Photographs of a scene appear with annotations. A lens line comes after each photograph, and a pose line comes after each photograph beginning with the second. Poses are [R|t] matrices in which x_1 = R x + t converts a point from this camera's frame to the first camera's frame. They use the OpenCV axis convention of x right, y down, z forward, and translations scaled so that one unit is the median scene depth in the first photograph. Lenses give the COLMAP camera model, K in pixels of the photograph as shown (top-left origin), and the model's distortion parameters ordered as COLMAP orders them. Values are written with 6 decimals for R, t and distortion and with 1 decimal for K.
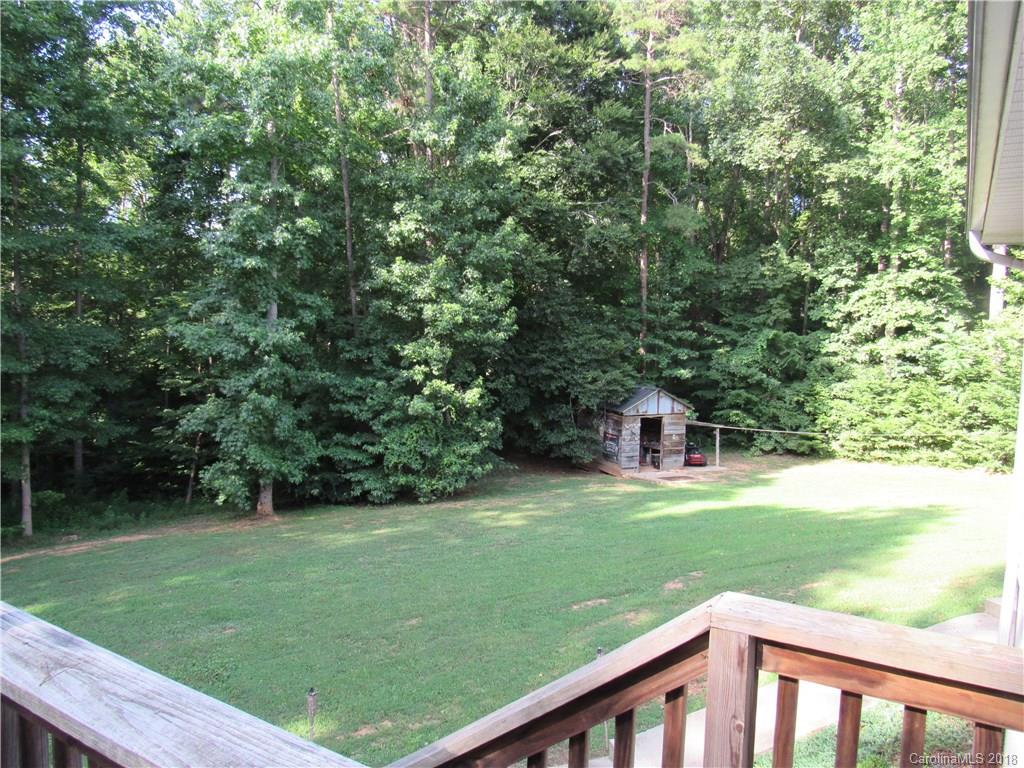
lens RADIAL K [[736.4, 0, 504.1], [0, 736.4, 383.4], [0, 0, 1]] dist [-0.024919, 0.008128]
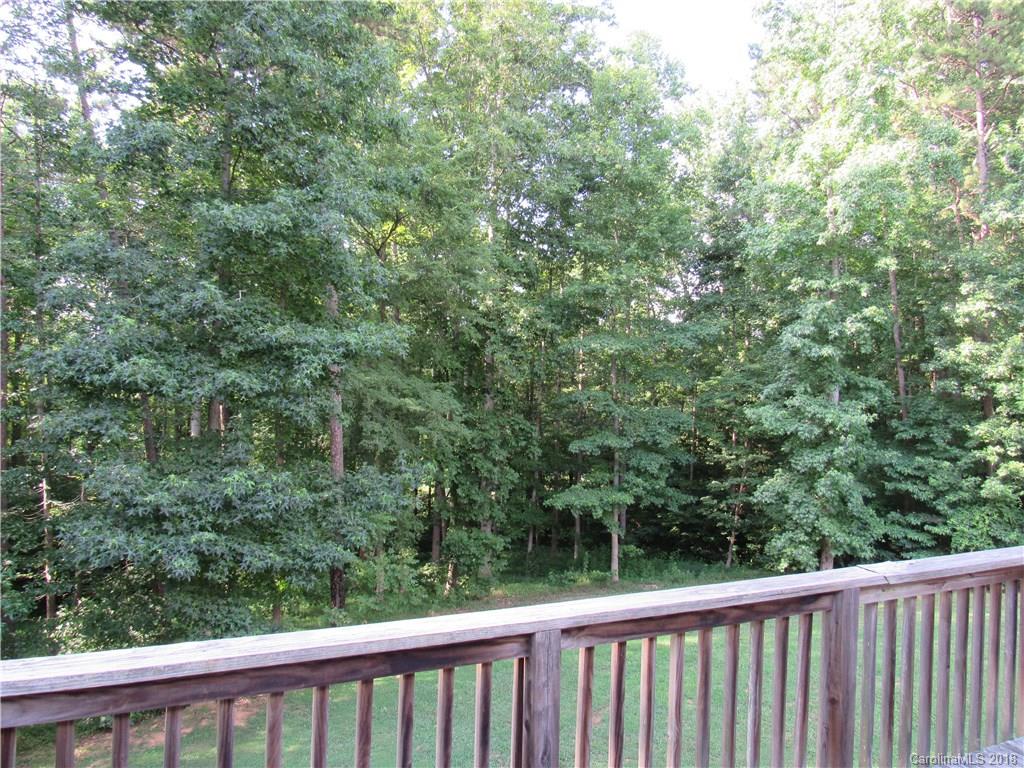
lens RADIAL K [[736.4, 0, 516.3], [0, 736.4, 385.5], [0, 0, 1]] dist [-0.024919, 0.008128]
pose [[0.851823, -0.027109, -0.523127, -0.148303], [-0.024289, 0.995542, -0.091140, -0.001067], [0.523266, 0.090341, 0.847367, -0.157642]]
